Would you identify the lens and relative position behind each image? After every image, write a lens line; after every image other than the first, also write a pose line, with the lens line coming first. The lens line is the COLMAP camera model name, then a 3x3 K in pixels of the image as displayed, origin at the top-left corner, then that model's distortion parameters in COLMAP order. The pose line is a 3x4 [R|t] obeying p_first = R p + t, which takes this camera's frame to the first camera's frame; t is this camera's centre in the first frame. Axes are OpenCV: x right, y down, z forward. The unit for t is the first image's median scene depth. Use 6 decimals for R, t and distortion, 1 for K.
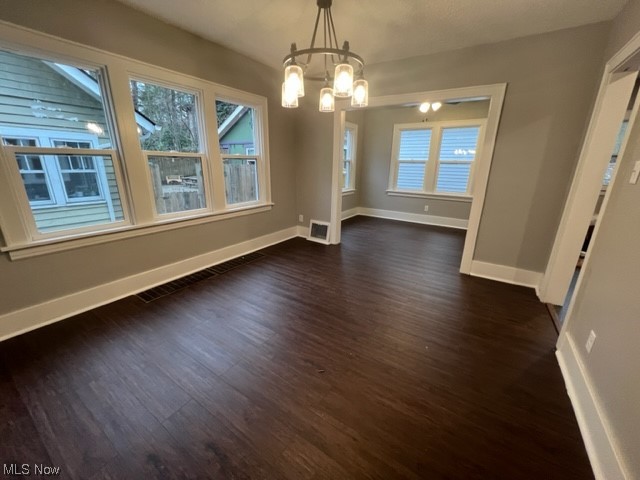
lens RADIAL K [[256.2, 0, 320.0], [0, 256.2, 240.0], [0, 0, 1]] dist [0.000563, -0.000176]
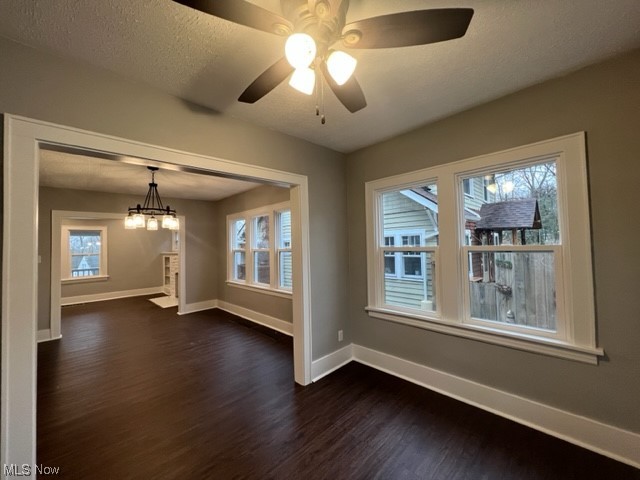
lens RADIAL K [[256.2, 0, 320.0], [0, 256.2, 240.0], [0, 0, 1]] dist [0.000563, -0.000176]
pose [[-0.216361, -0.030977, -0.975822, 0.495389], [-0.258437, 0.965660, 0.026647, -0.259947], [0.941487, 0.257954, -0.216936, 0.807941]]
